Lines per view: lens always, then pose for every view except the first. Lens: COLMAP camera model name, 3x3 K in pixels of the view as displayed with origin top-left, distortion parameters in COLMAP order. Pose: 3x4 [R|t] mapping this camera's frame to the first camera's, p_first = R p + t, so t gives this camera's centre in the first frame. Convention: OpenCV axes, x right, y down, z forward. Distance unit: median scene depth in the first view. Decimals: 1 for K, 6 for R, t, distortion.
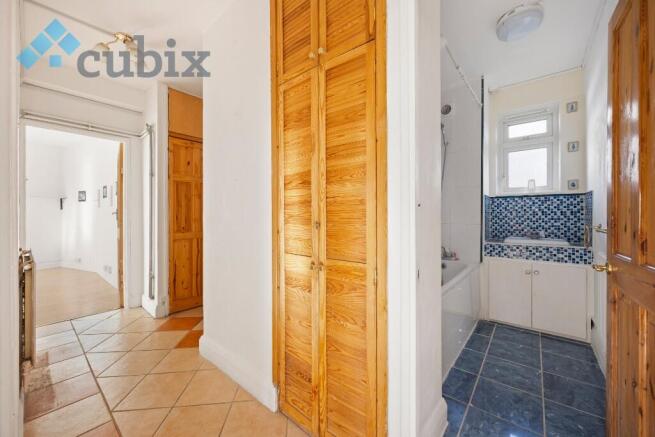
lens RADIAL K [[253.6, 0, 327.5], [0, 253.6, 218.5], [0, 0, 1]] dist [0.001964, -0.000042]
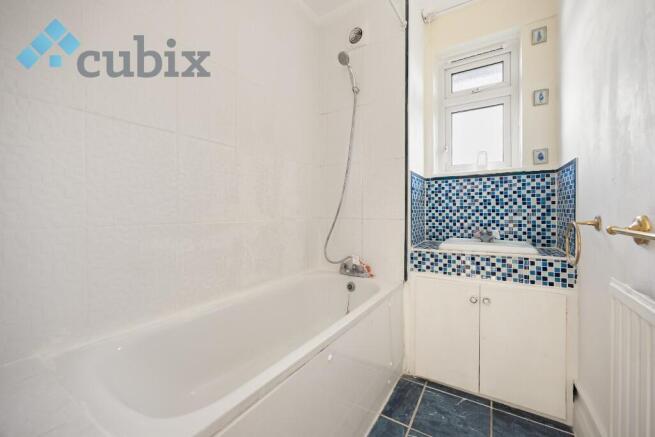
lens RADIAL K [[261.2, 0, 327.5], [0, 261.2, 218.5], [0, 0, 1]] dist [-0.001763, 0.000160]
pose [[0.992924, -0.003701, 0.118698, 0.349492], [0.002683, 0.999958, 0.008734, 0.015577], [-0.118725, -0.008354, 0.992892, 0.403343]]
